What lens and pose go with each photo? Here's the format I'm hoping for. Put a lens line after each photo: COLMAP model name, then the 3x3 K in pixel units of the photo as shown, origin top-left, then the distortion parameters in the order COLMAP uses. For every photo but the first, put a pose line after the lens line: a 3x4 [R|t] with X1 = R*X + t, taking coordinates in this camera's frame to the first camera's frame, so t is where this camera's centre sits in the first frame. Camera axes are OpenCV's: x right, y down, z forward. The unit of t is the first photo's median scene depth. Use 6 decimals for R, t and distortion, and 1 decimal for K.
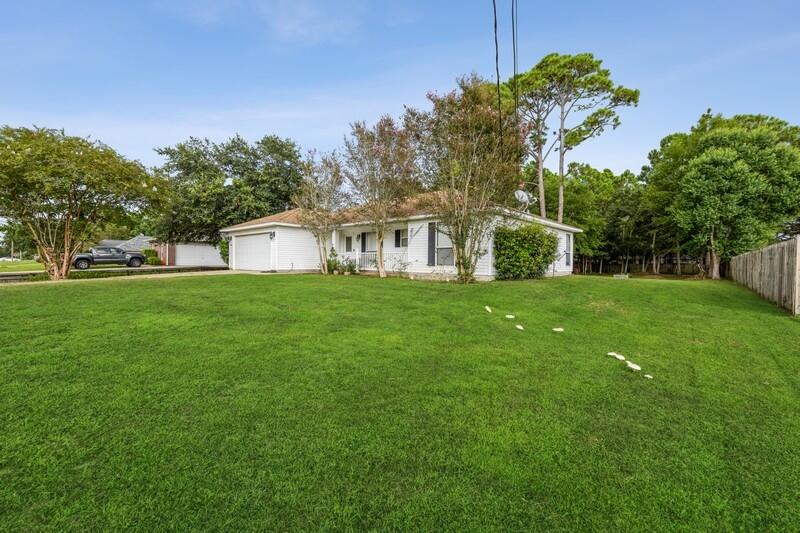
lens RADIAL K [[336.9, 0, 399.2], [0, 336.9, 252.3], [0, 0, 1]] dist [0.000981, 0.000473]
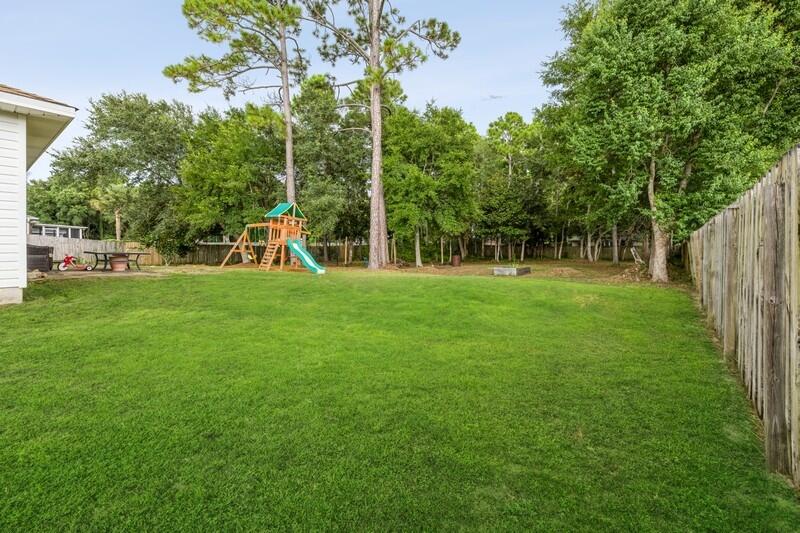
lens RADIAL K [[336.9, 0, 399.2], [0, 336.9, 252.3], [0, 0, 1]] dist [0.000981, 0.000473]
pose [[0.999506, 0.000493, 0.031419, 0.641441], [-0.001052, 0.999841, 0.017785, 0.036204], [-0.031405, -0.017809, 0.999348, 0.622007]]
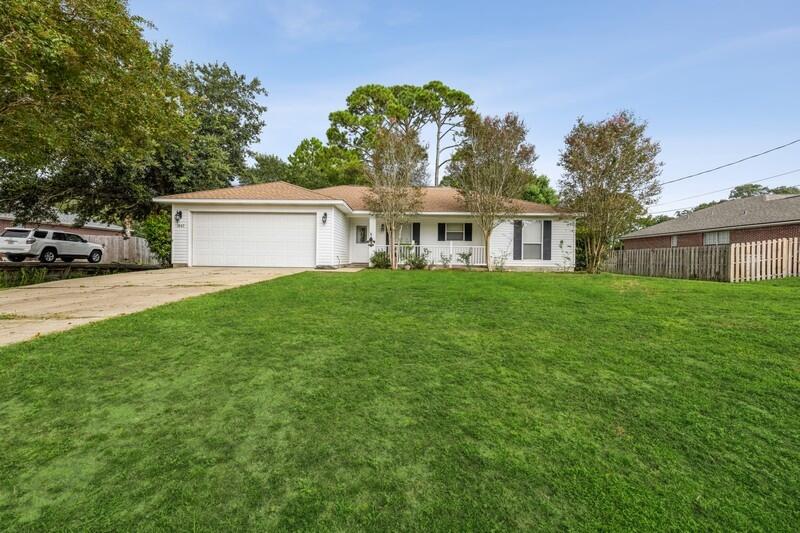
lens RADIAL K [[336.9, 0, 399.2], [0, 336.9, 252.3], [0, 0, 1]] dist [0.000981, 0.000473]
pose [[0.742829, 0.013797, 0.669339, -0.563176], [-0.023817, 0.999699, 0.005825, 0.011712], [-0.669058, -0.020269, 0.742934, 0.262815]]
